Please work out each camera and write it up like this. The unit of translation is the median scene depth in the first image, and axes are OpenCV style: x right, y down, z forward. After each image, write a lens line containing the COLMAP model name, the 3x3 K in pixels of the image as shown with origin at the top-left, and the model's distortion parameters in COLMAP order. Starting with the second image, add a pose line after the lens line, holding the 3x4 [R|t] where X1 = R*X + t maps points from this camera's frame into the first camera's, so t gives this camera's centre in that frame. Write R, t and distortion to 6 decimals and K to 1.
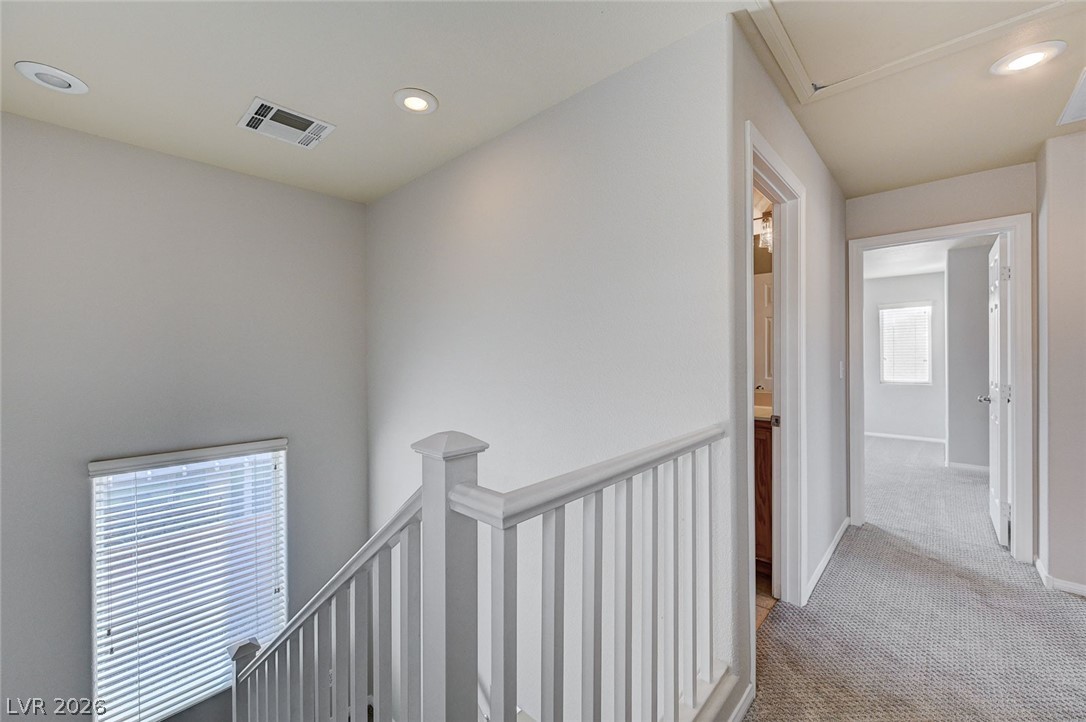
lens RADIAL K [[440.6, 0, 544.6], [0, 440.6, 352.9], [0, 0, 1]] dist [0.002857, 0.000541]
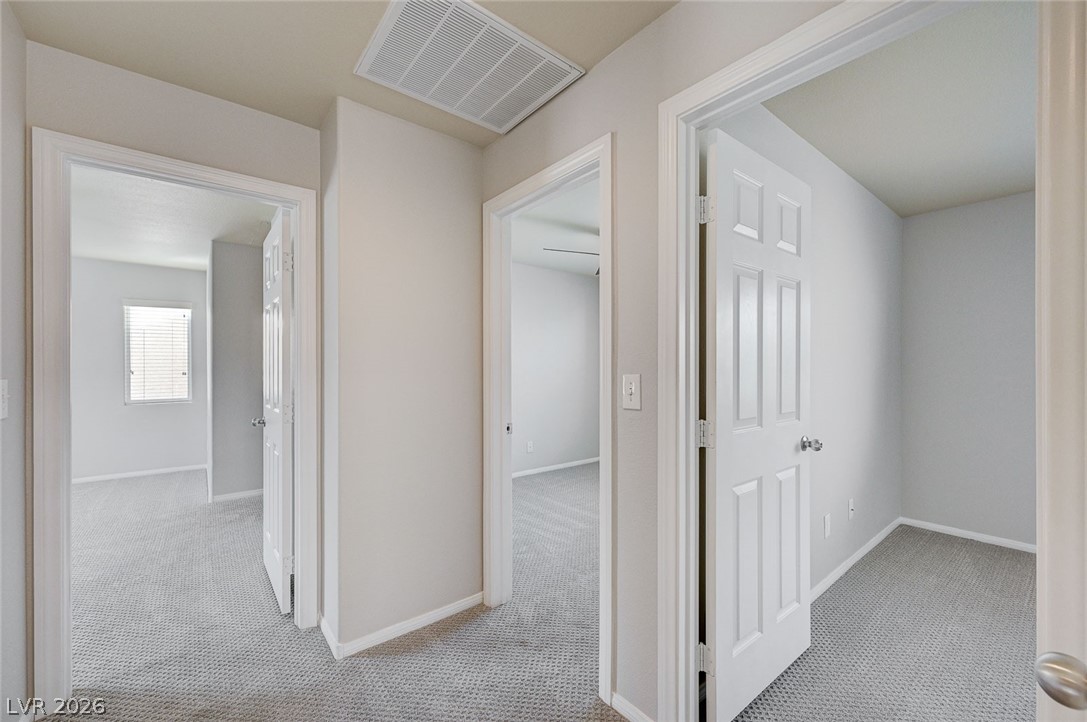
lens RADIAL K [[433.2, 0, 544.4], [0, 433.2, 365.5], [0, 0, 1]] dist [-0.000406, 0.000042]
pose [[0.162490, 0.000241, 0.986710, 0.316940], [-0.001914, 0.999998, 0.000071, 0.001366], [-0.986708, -0.001900, 0.162490, 0.376472]]
